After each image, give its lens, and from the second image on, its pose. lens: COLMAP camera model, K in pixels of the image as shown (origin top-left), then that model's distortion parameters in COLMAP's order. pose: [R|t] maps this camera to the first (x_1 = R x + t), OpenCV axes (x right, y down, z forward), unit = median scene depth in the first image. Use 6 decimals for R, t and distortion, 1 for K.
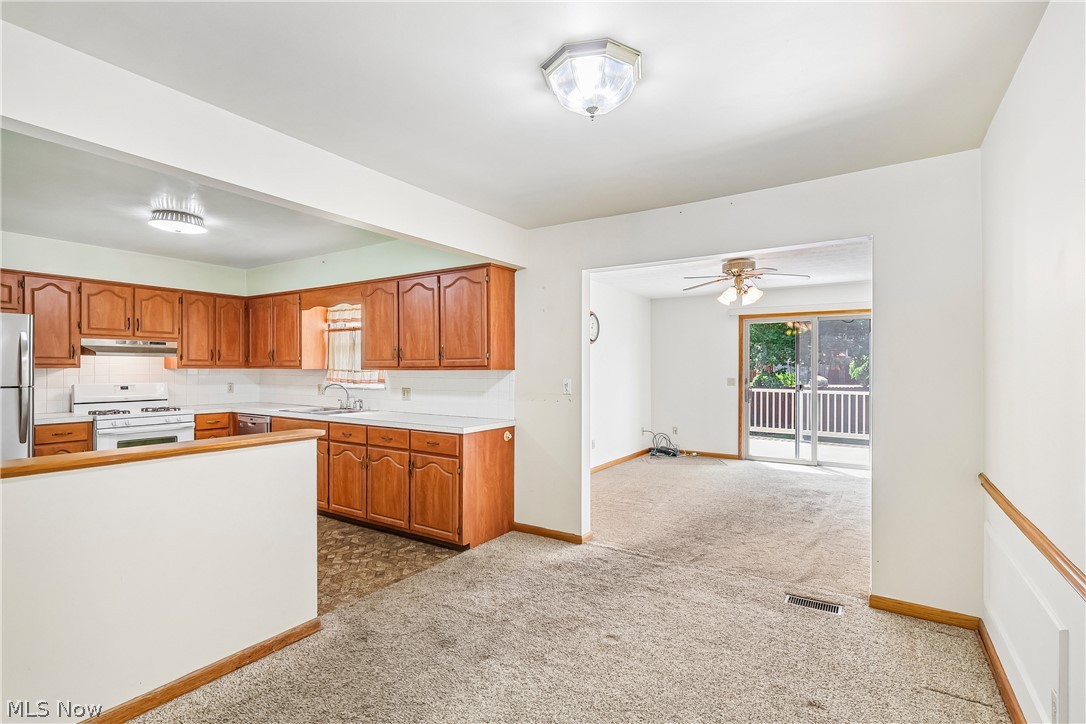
lens RADIAL K [[508.0, 0, 537.1], [0, 508.0, 369.0], [0, 0, 1]] dist [0.000831, 0.001670]
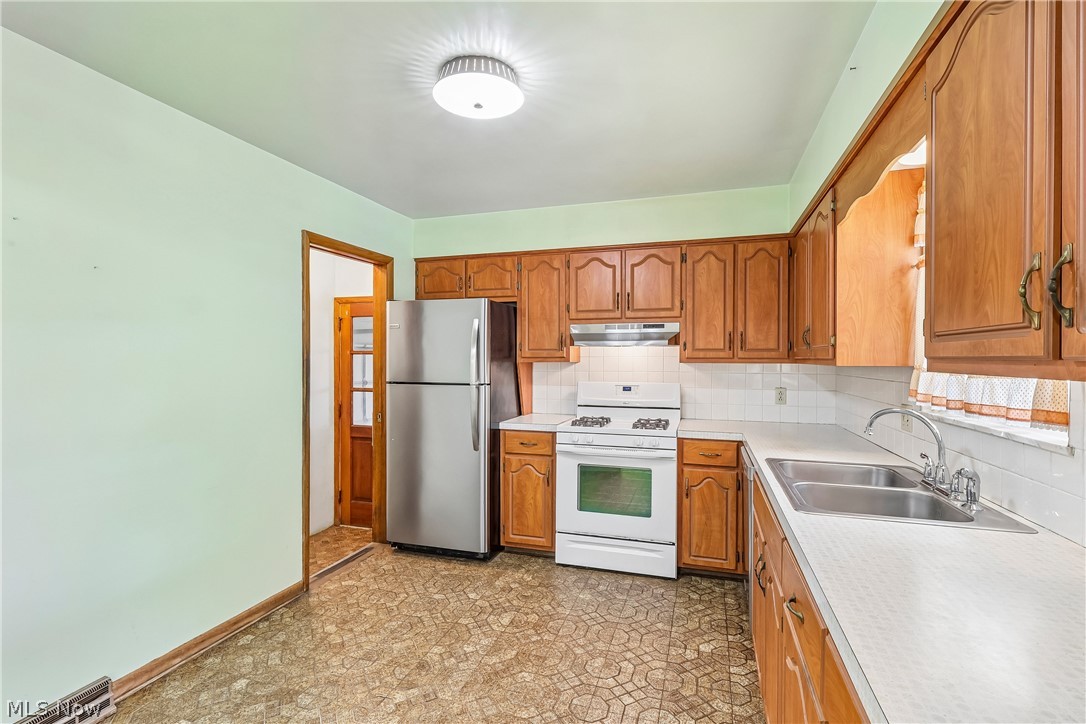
lens RADIAL K [[508.0, 0, 541.7], [0, 508.0, 363.2], [0, 0, 1]] dist [0.000831, 0.001670]
pose [[0.264818, 0.005832, -0.964281, -0.132979], [-0.002781, 0.999982, 0.005284, -0.004085], [0.964294, 0.001282, 0.264830, 0.707874]]
